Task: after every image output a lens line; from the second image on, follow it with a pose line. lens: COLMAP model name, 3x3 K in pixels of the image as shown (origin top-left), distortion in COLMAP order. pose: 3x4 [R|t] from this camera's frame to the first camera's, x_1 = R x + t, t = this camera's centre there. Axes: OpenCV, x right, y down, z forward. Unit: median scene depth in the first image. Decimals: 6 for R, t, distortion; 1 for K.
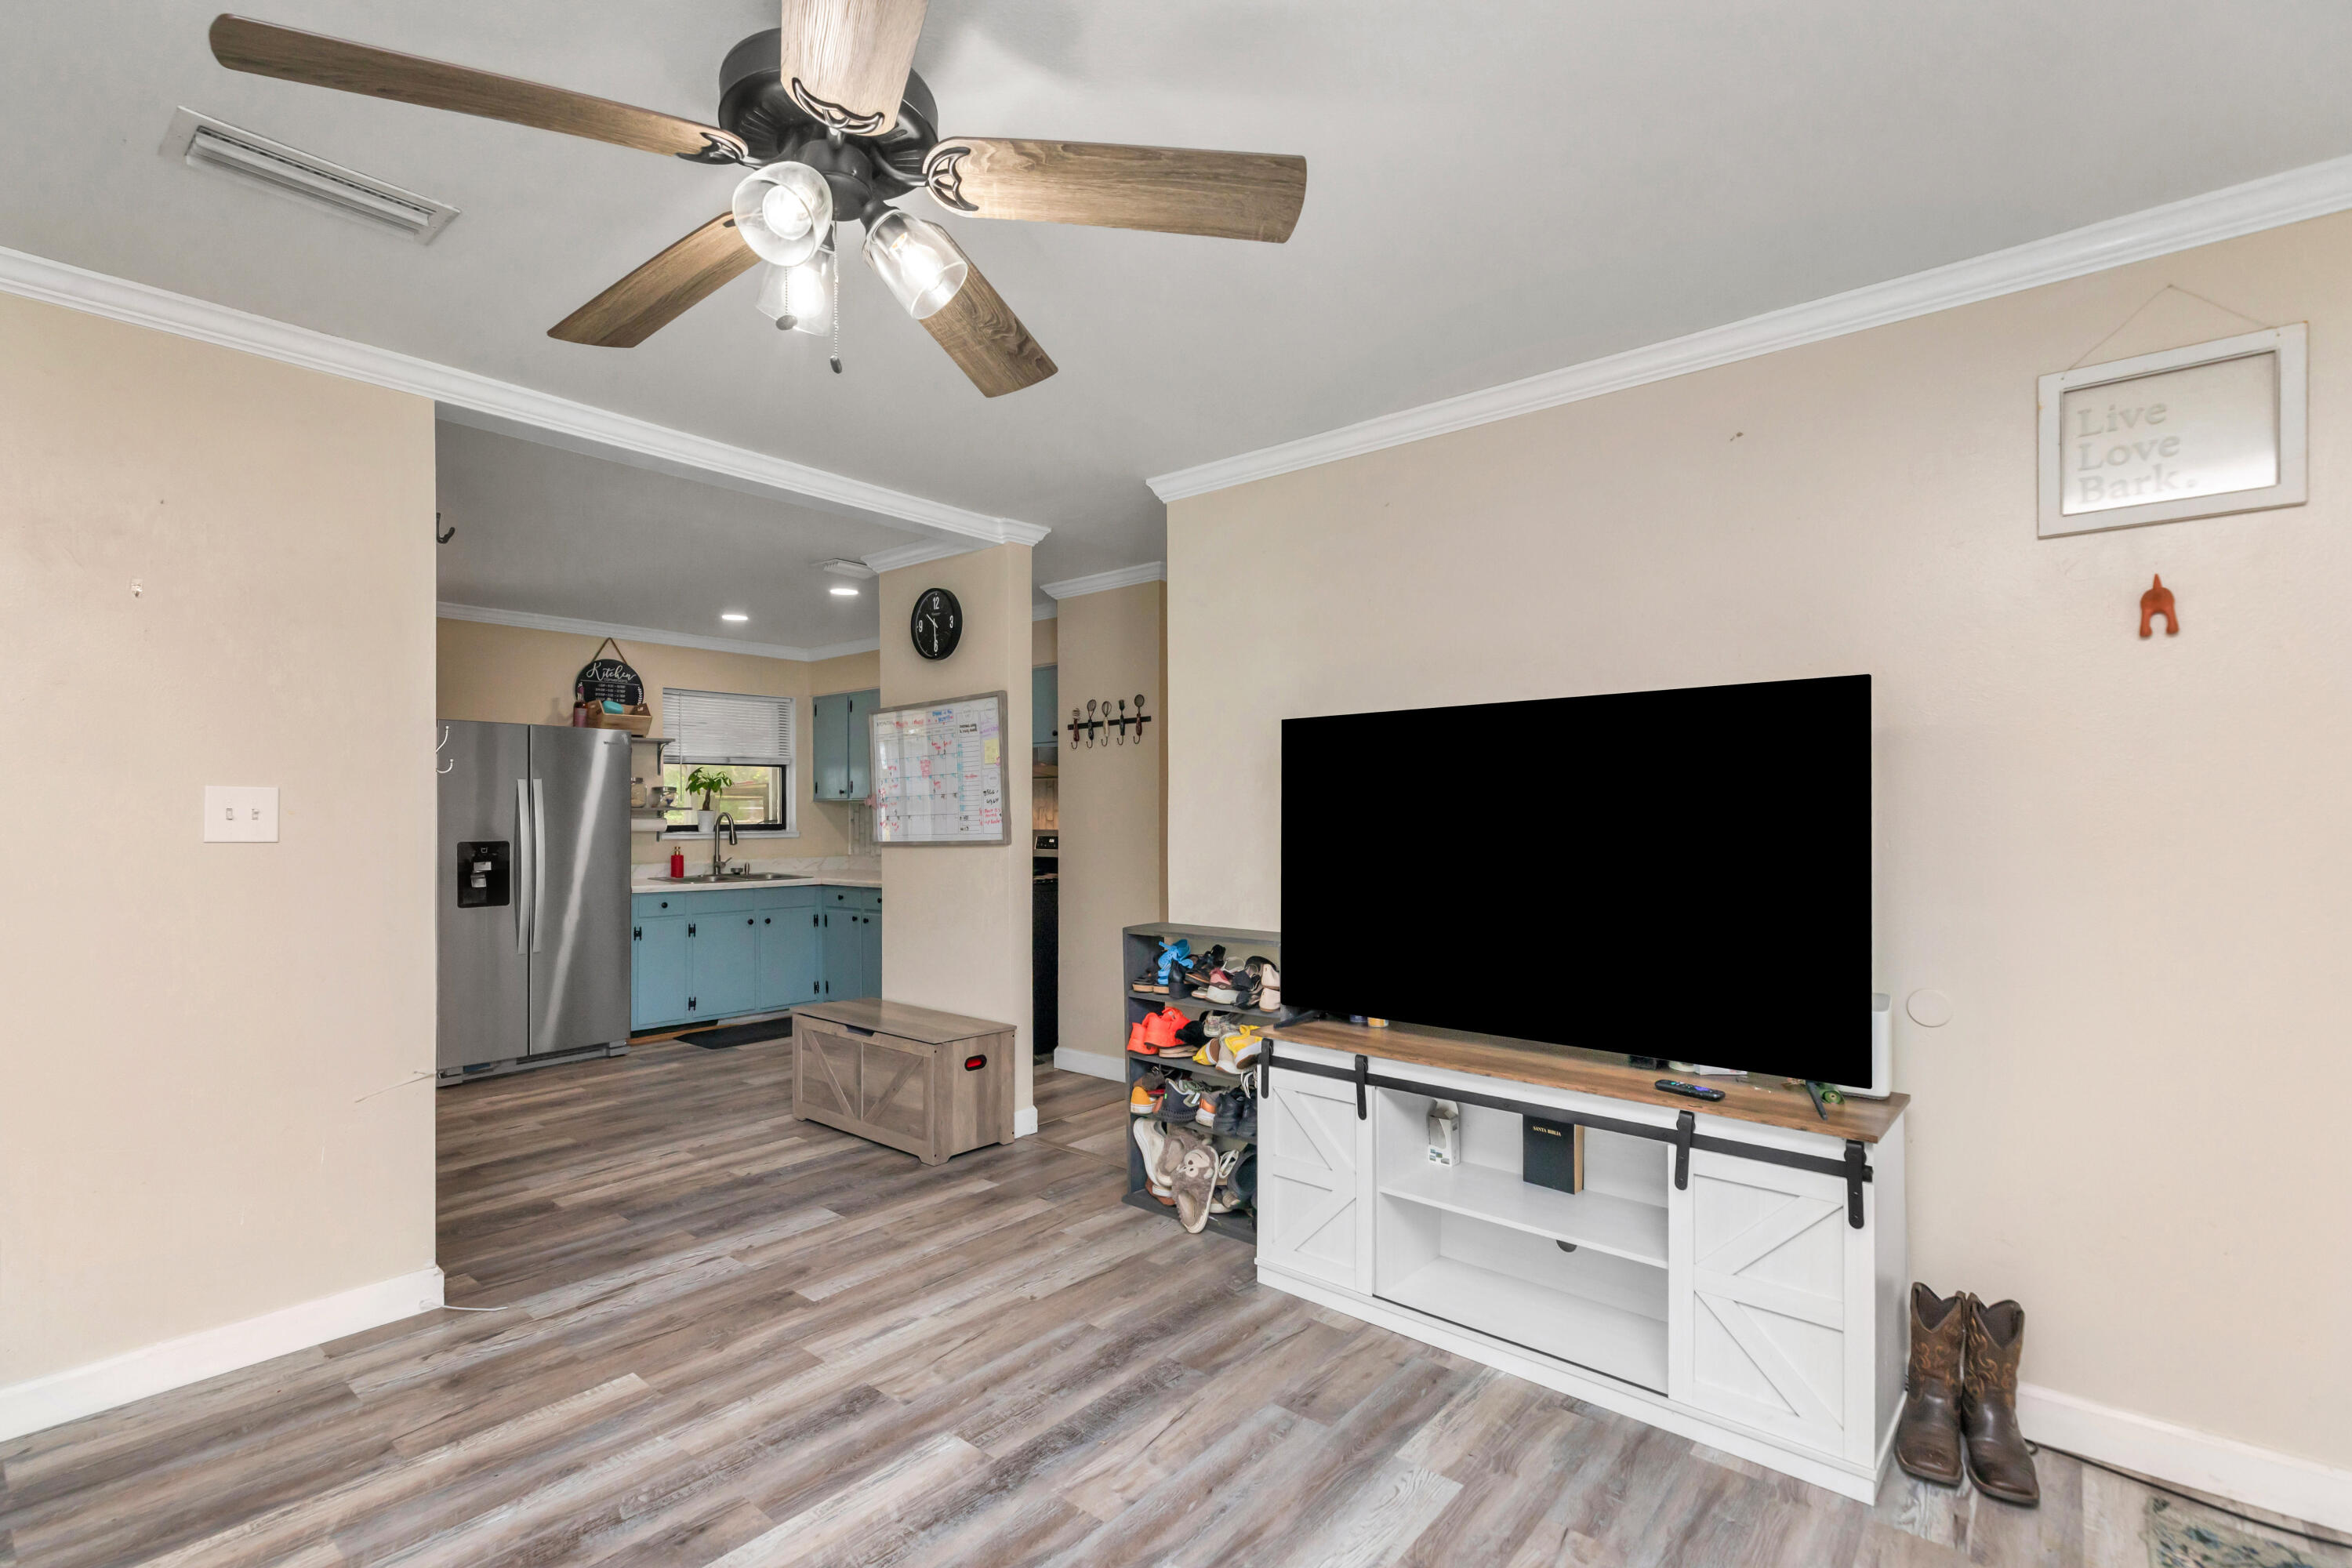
lens RADIAL K [[1129.4, 0, 1199.3], [0, 1129.4, 808.3], [0, 0, 1]] dist [0.003190, 0.000013]
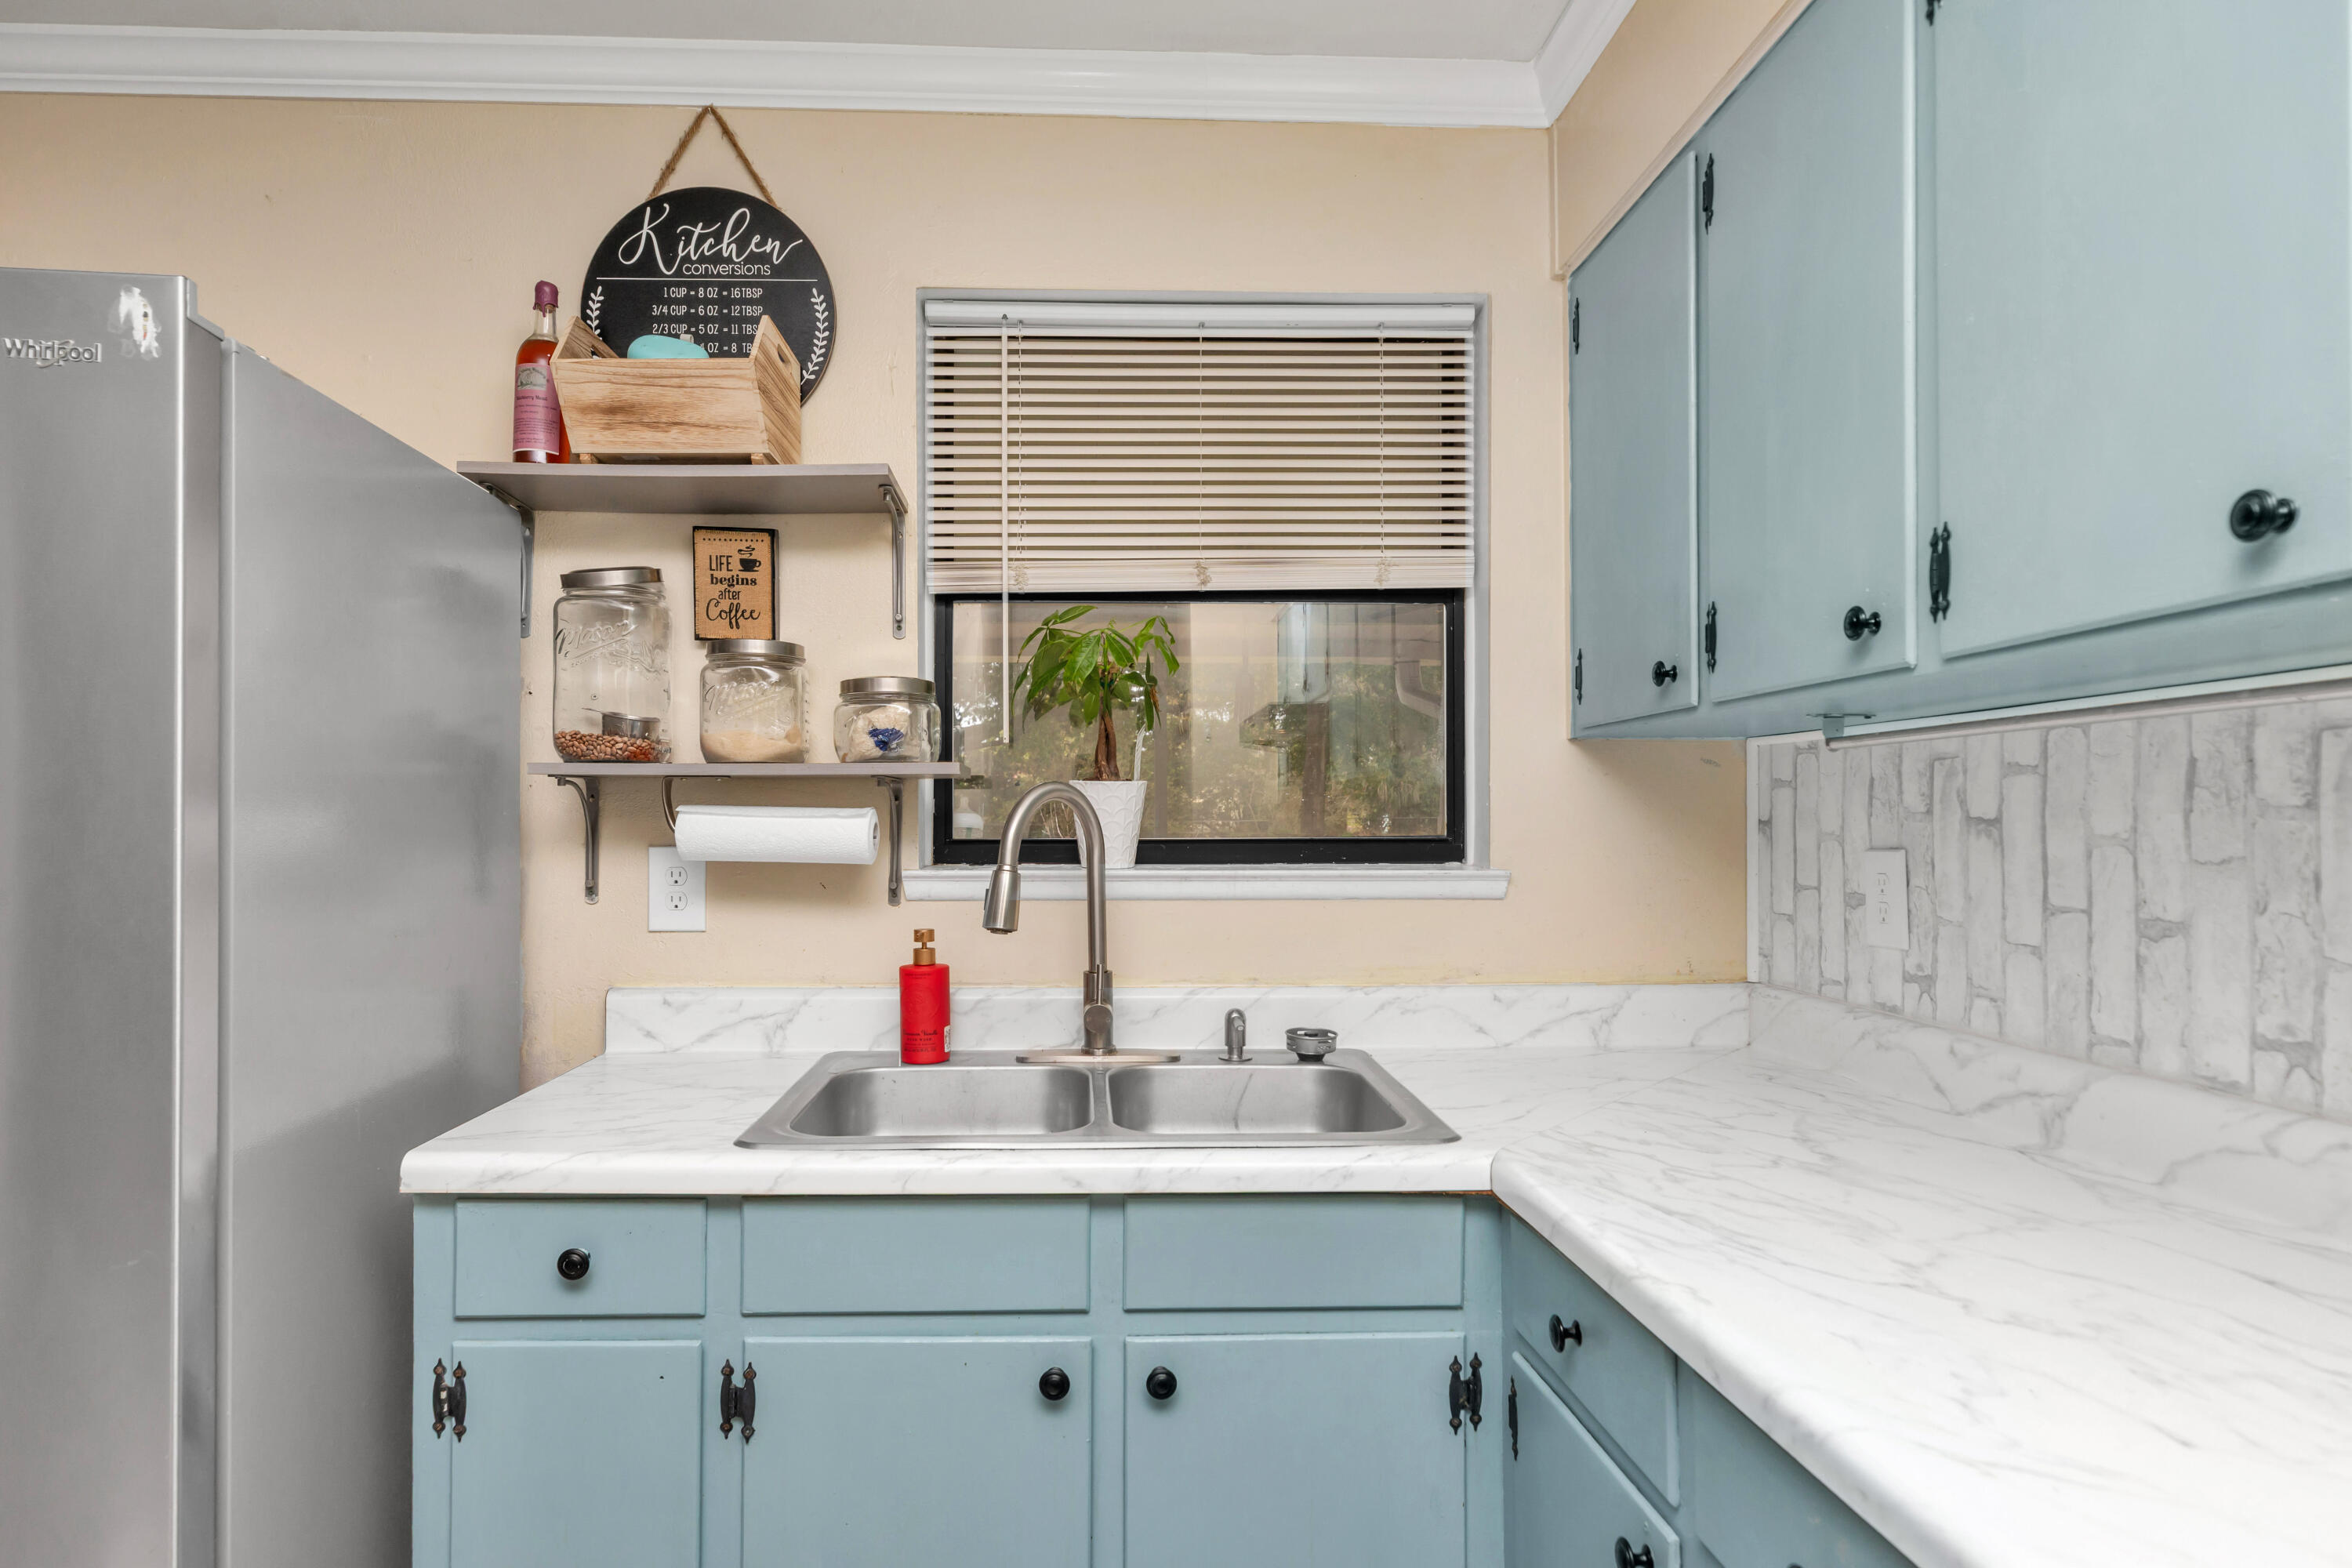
lens RADIAL K [[1307.7, 0, 1152.9], [0, 1307.7, 820.1], [0, 0, 1]] dist [0.003200, -0.000335]
pose [[0.672000, -0.002107, -0.740548, -0.472032], [0.003534, 0.999994, 0.000361, 0.022182], [0.740543, -0.002860, 0.672003, 1.762991]]
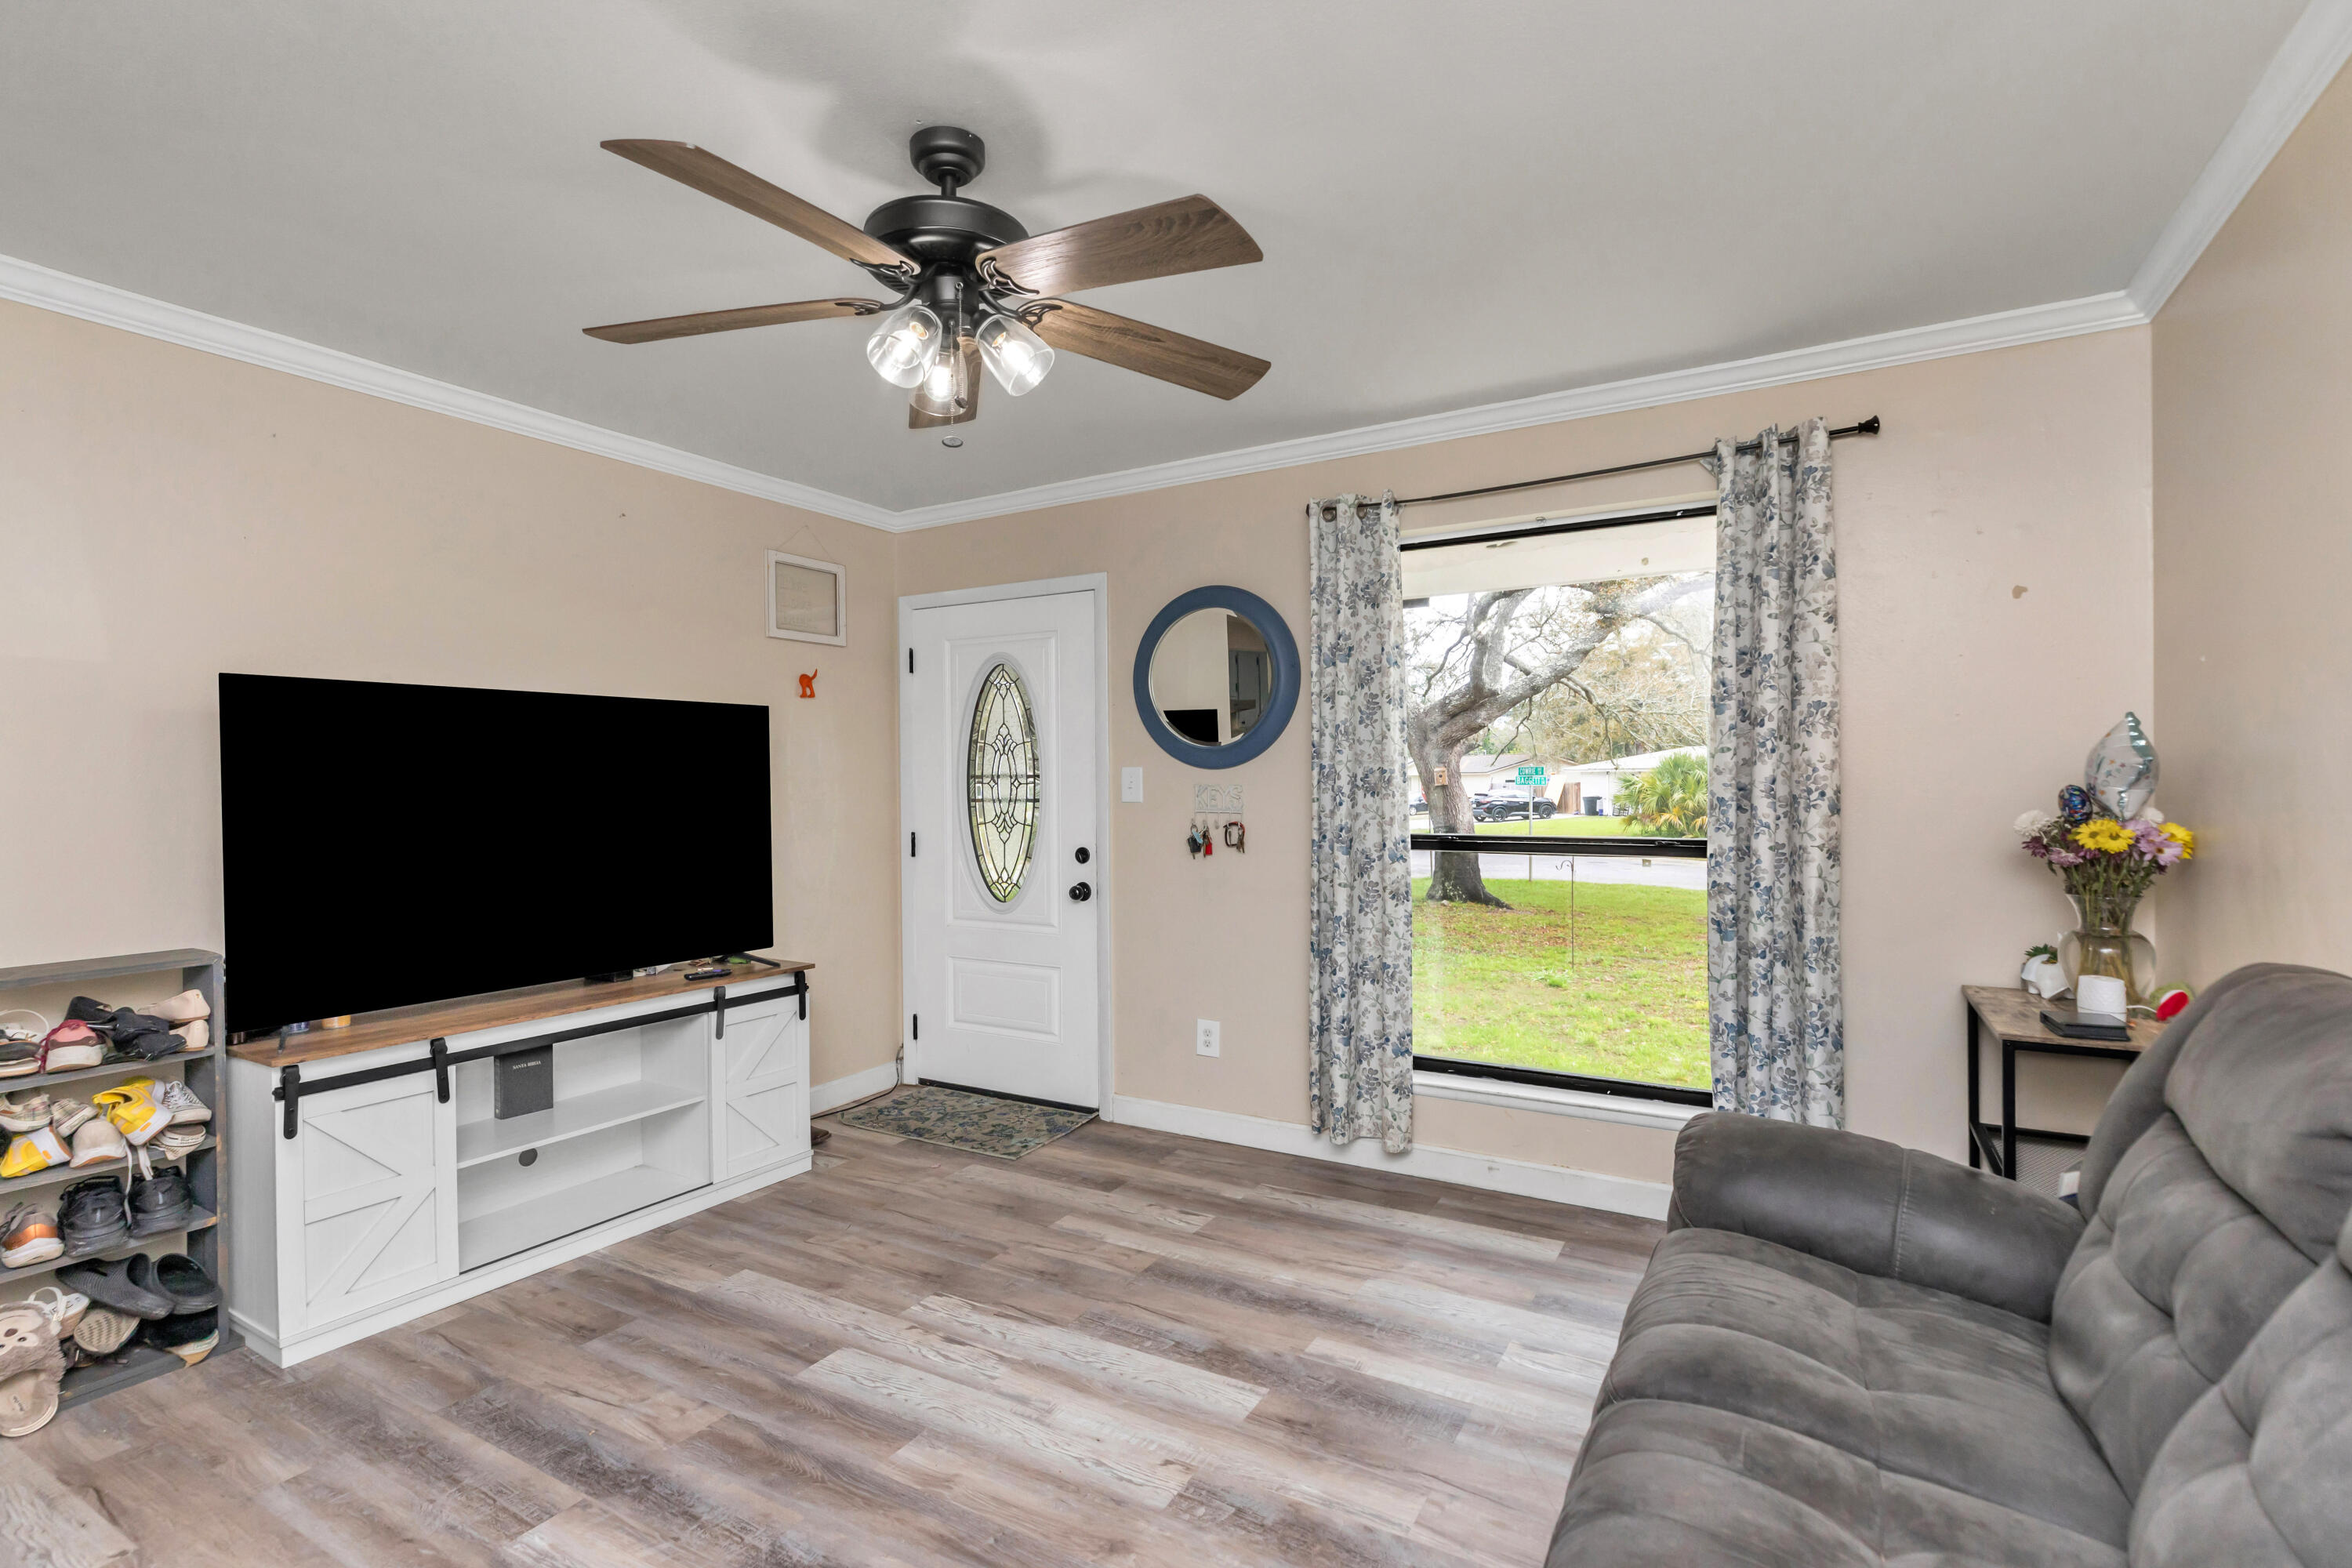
lens RADIAL K [[1079.3, 0, 1168.2], [0, 1079.3, 788.6], [0, 0, 1]] dist [0.002078, -0.000235]
pose [[-0.171662, -0.006786, 0.985133, -0.785363], [0.001964, 0.999972, 0.007231, -0.002114], [-0.985154, 0.003176, -0.171644, 0.481410]]
